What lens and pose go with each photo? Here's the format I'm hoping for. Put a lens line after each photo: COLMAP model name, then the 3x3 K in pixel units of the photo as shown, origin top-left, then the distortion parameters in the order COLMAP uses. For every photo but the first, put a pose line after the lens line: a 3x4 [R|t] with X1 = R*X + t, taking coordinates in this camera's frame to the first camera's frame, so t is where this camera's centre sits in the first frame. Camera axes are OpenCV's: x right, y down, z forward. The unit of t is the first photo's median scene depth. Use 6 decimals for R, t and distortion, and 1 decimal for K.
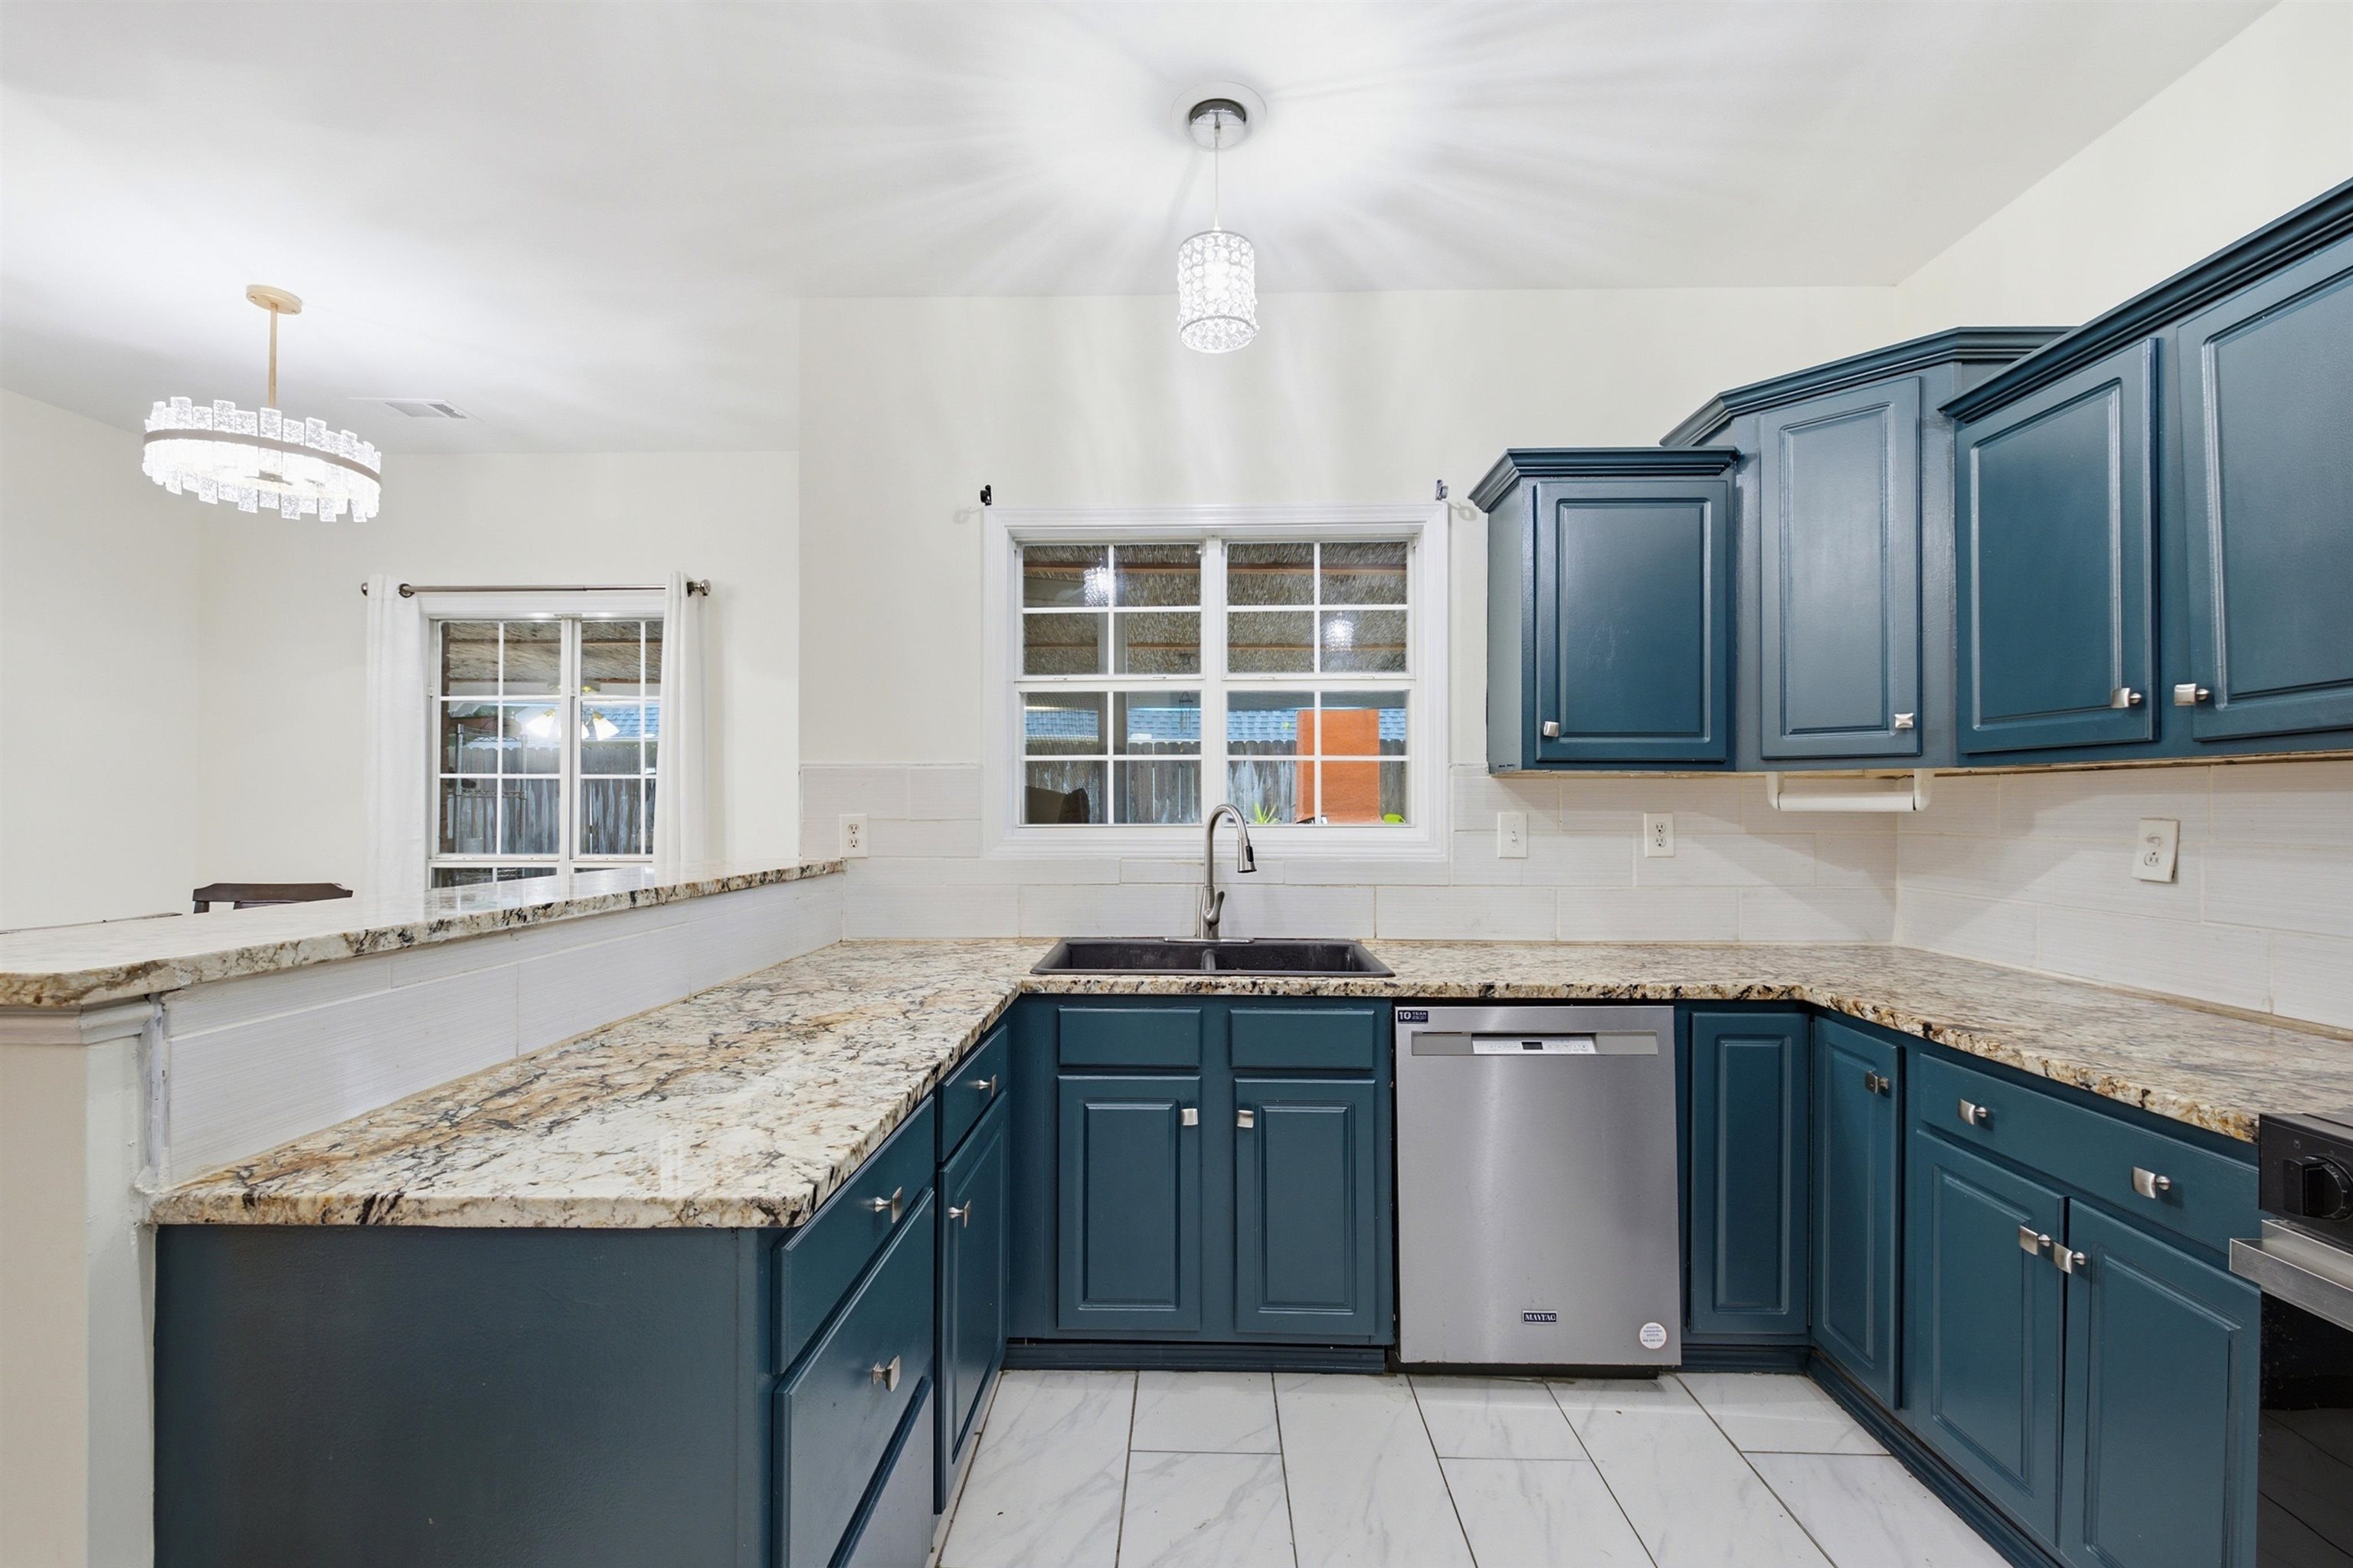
lens RADIAL K [[990.3, 0, 1174.4], [0, 990.3, 792.3], [0, 0, 1]] dist [-0.002270, -0.000241]
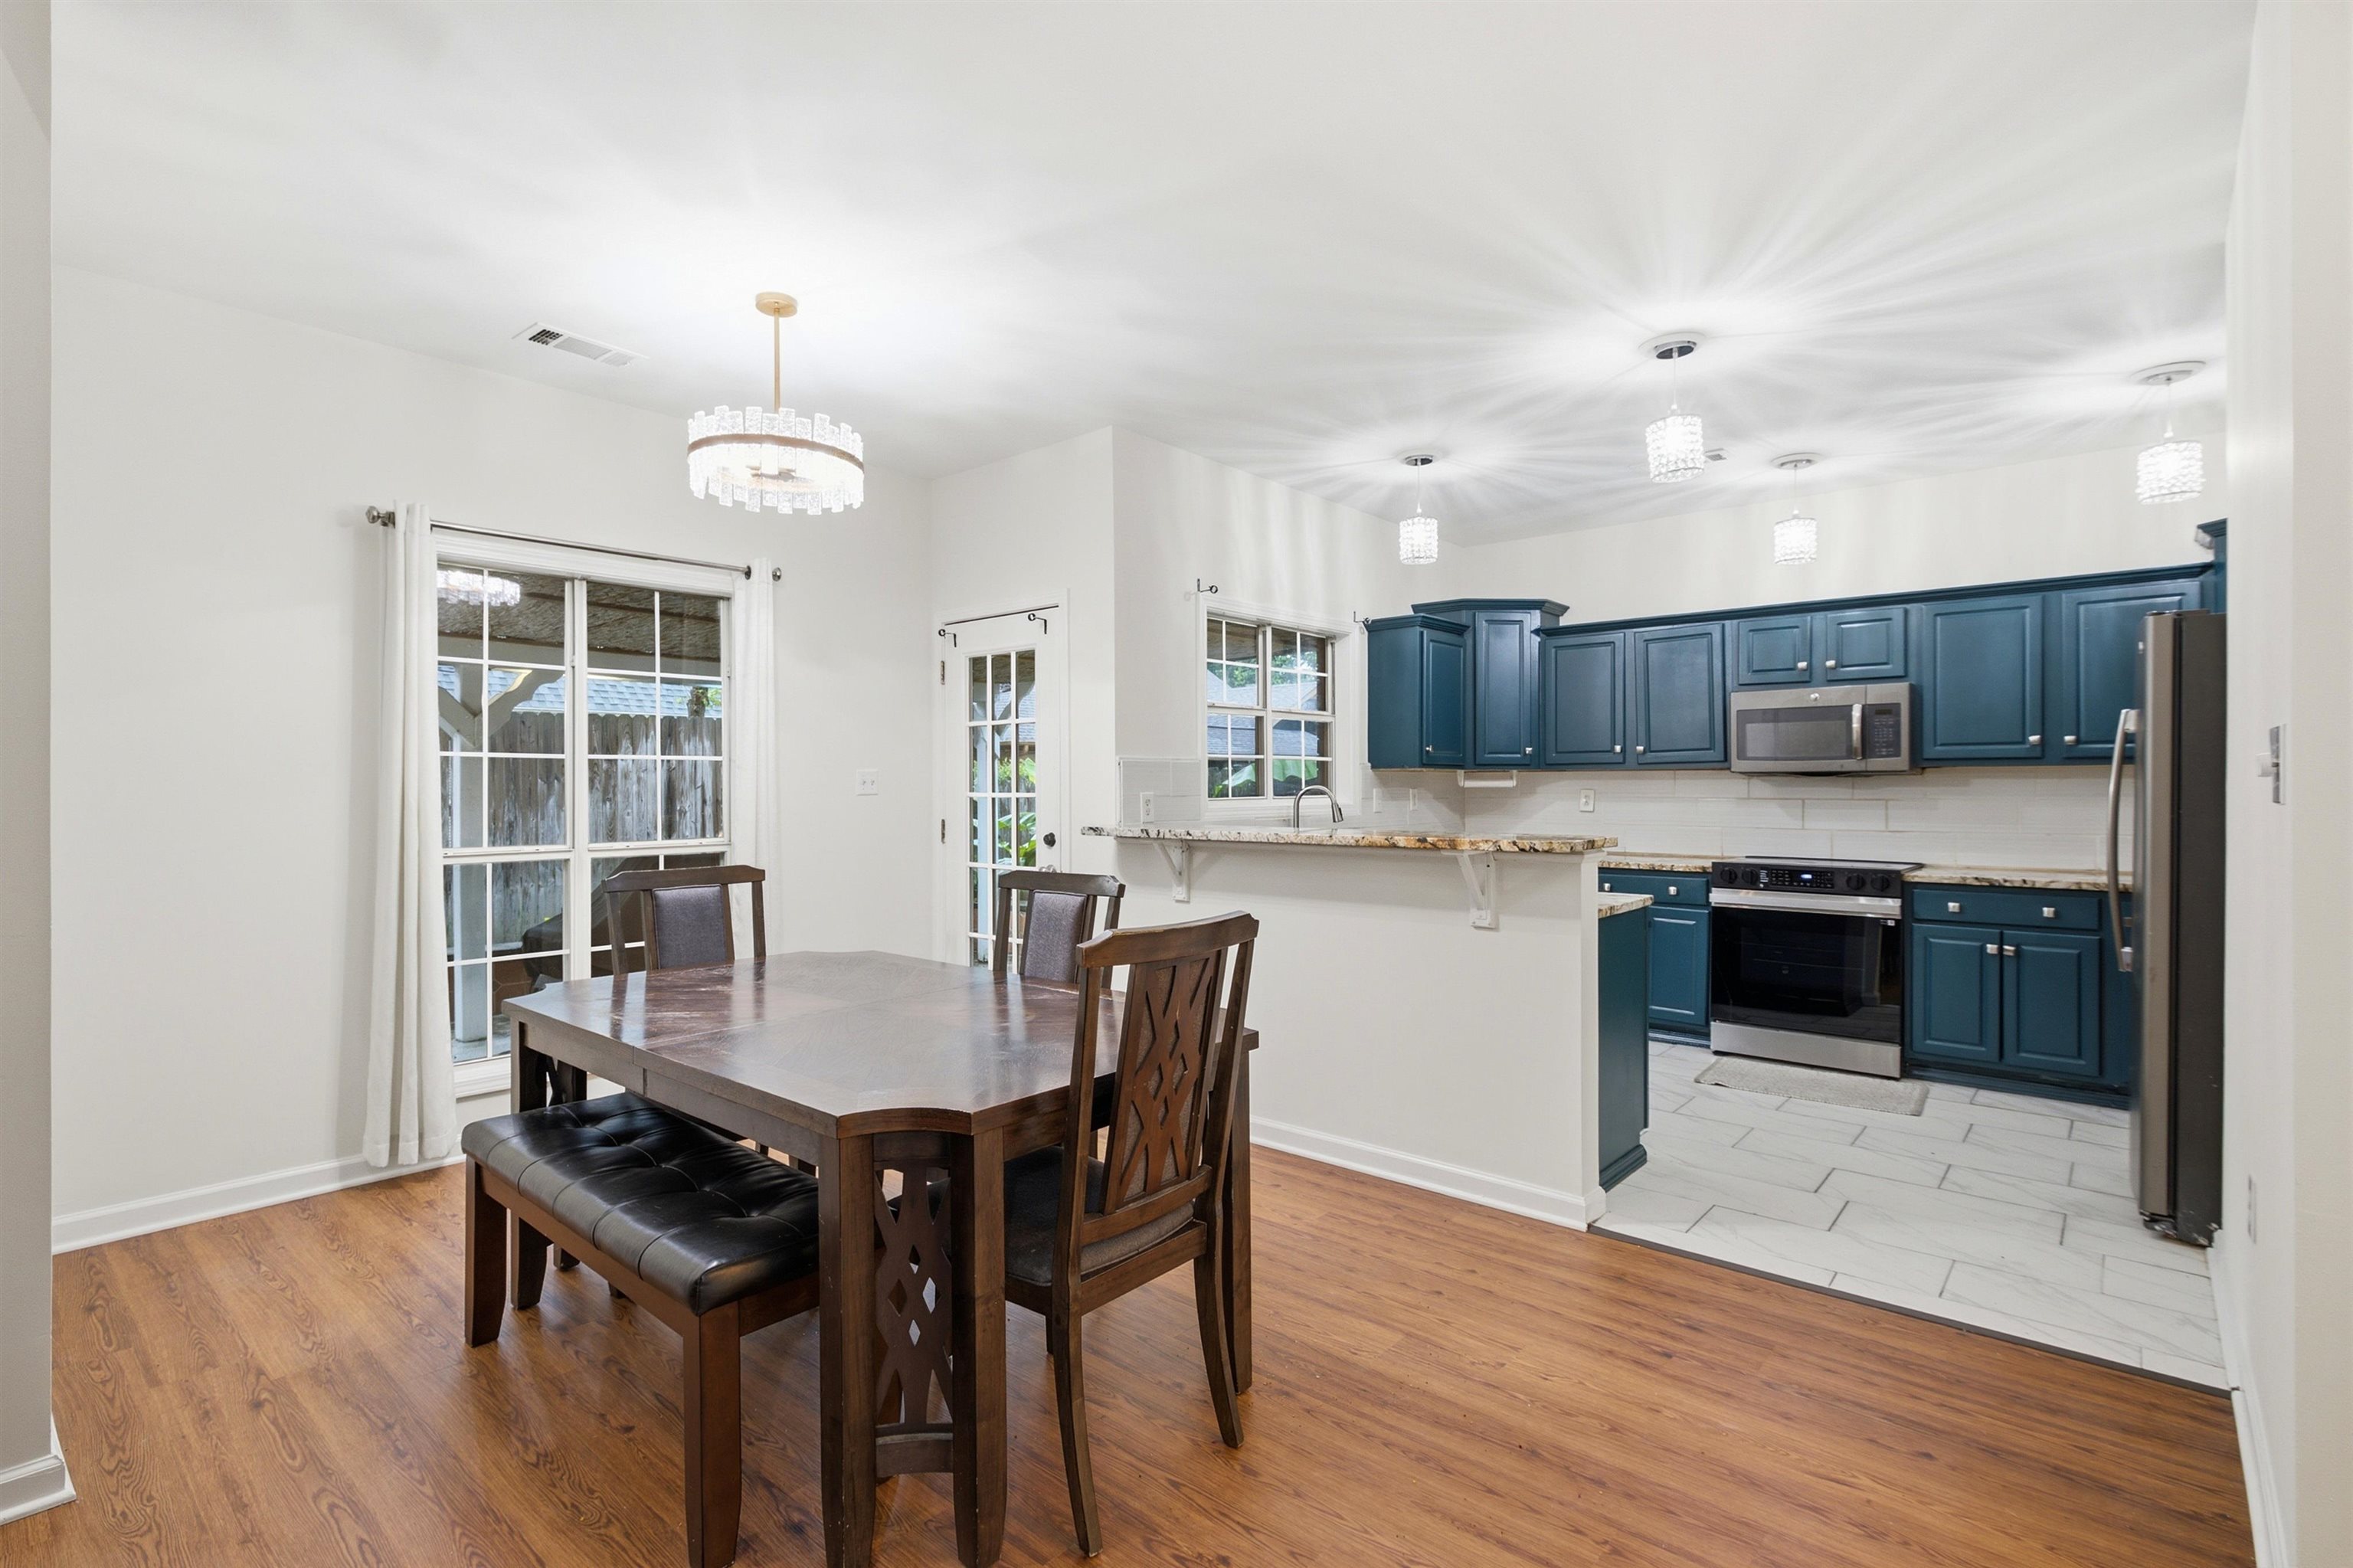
lens RADIAL K [[1086.1, 0, 1150.9], [0, 1086.1, 786.0], [0, 0, 1]] dist [0.001971, 0.000227]
pose [[0.639877, -0.003904, 0.768467, -1.552644], [-0.008712, 0.999886, 0.012333, -0.007388], [-0.768428, -0.014587, 0.639770, -0.028470]]
